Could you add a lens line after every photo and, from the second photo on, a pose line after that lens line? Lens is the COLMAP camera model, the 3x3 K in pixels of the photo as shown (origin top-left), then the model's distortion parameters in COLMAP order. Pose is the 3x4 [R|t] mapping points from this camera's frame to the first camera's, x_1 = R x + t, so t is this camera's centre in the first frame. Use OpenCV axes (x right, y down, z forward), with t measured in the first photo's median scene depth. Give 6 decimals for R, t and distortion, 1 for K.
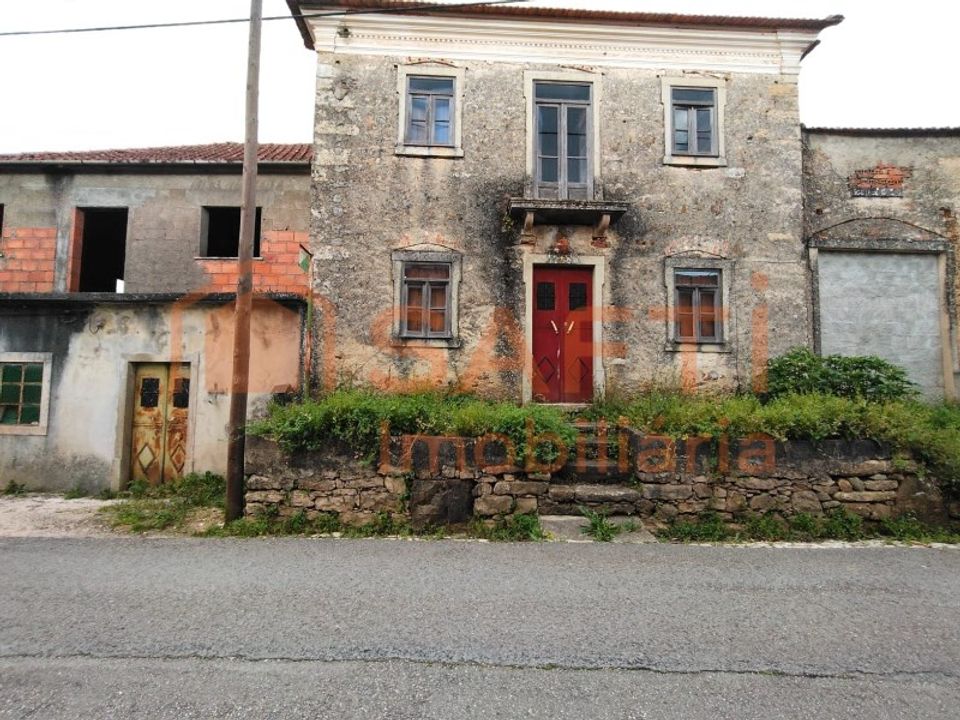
lens RADIAL K [[448.8, 0, 480.0], [0, 448.8, 360.0], [0, 0, 1]] dist [-0.002076, 0.001320]
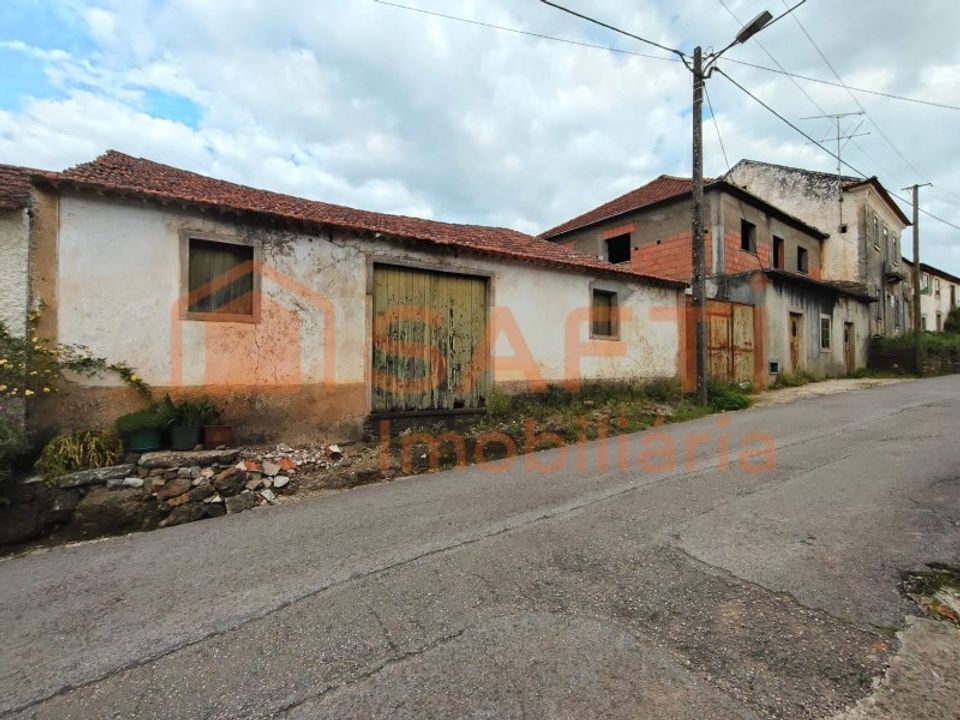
lens RADIAL K [[448.8, 0, 480.0], [0, 448.8, 360.0], [0, 0, 1]] dist [-0.002076, 0.001320]
pose [[0.796290, 0.003387, 0.604905, -3.541167], [-0.030528, 0.998935, 0.034594, 0.173516], [-0.604144, -0.046013, 0.795546, 0.280069]]
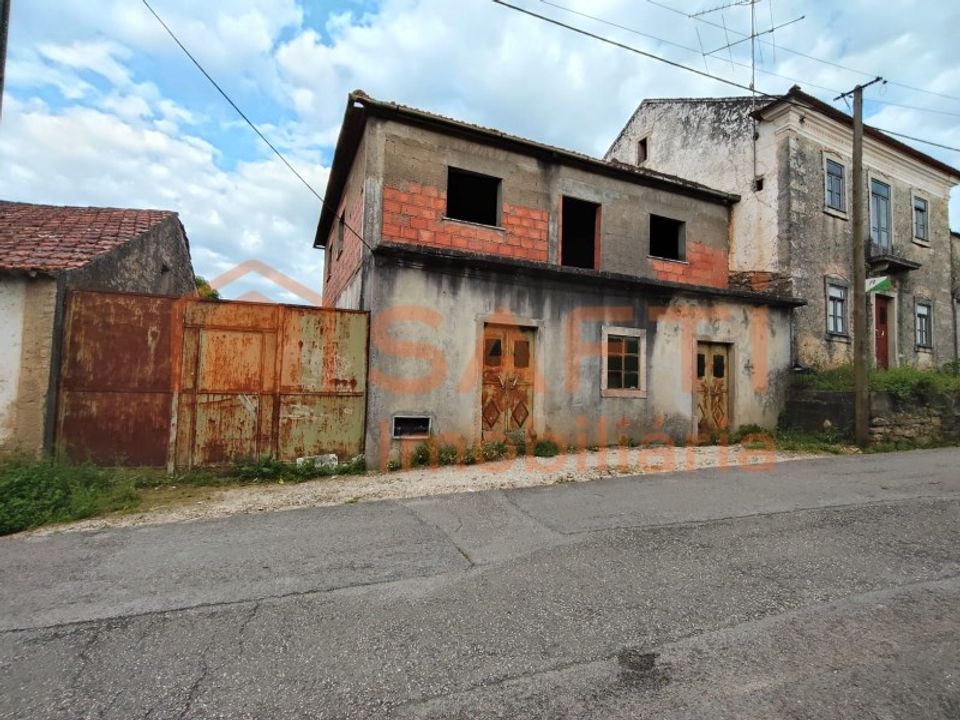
lens RADIAL K [[453.8, 0, 480.0], [0, 453.8, 360.0], [0, 0, 1]] dist [-0.020282, 0.014755]
pose [[0.917092, 0.036437, 0.397007, -1.796754], [-0.044292, 0.998962, 0.010631, 0.070501], [-0.396208, -0.027333, 0.917754, 0.060415]]
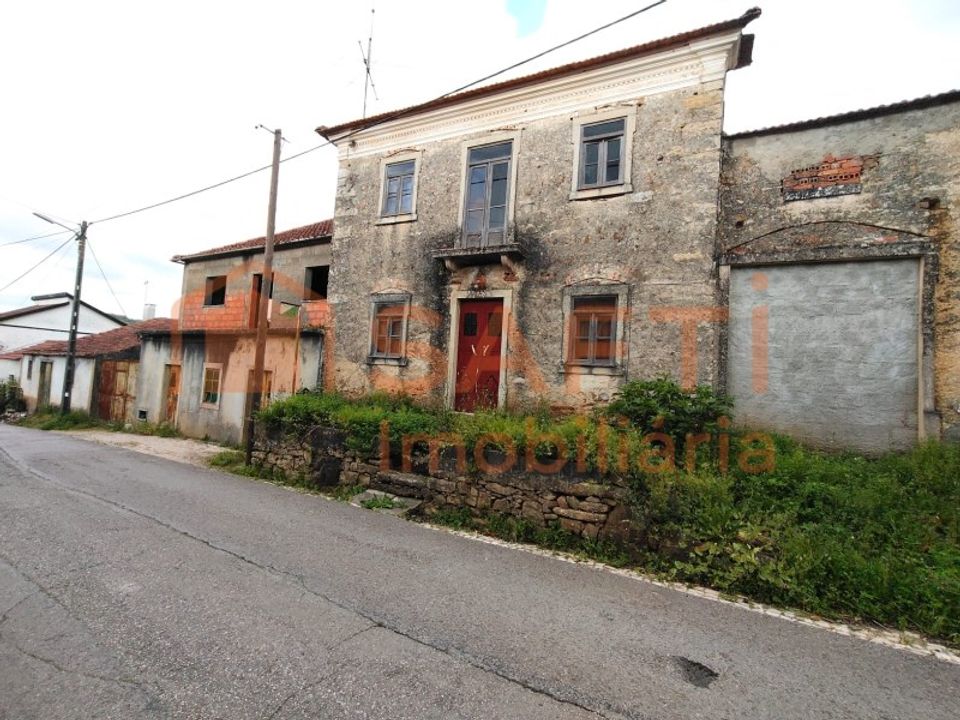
lens RADIAL K [[449.2, 0, 480.0], [0, 449.2, 360.0], [0, 0, 1]] dist [-0.002040, -0.001428]
pose [[0.875573, 0.015435, -0.482839, 0.757850], [-0.018907, 0.999819, -0.002323, -0.043545], [0.482716, 0.011163, 0.875706, -0.053132]]
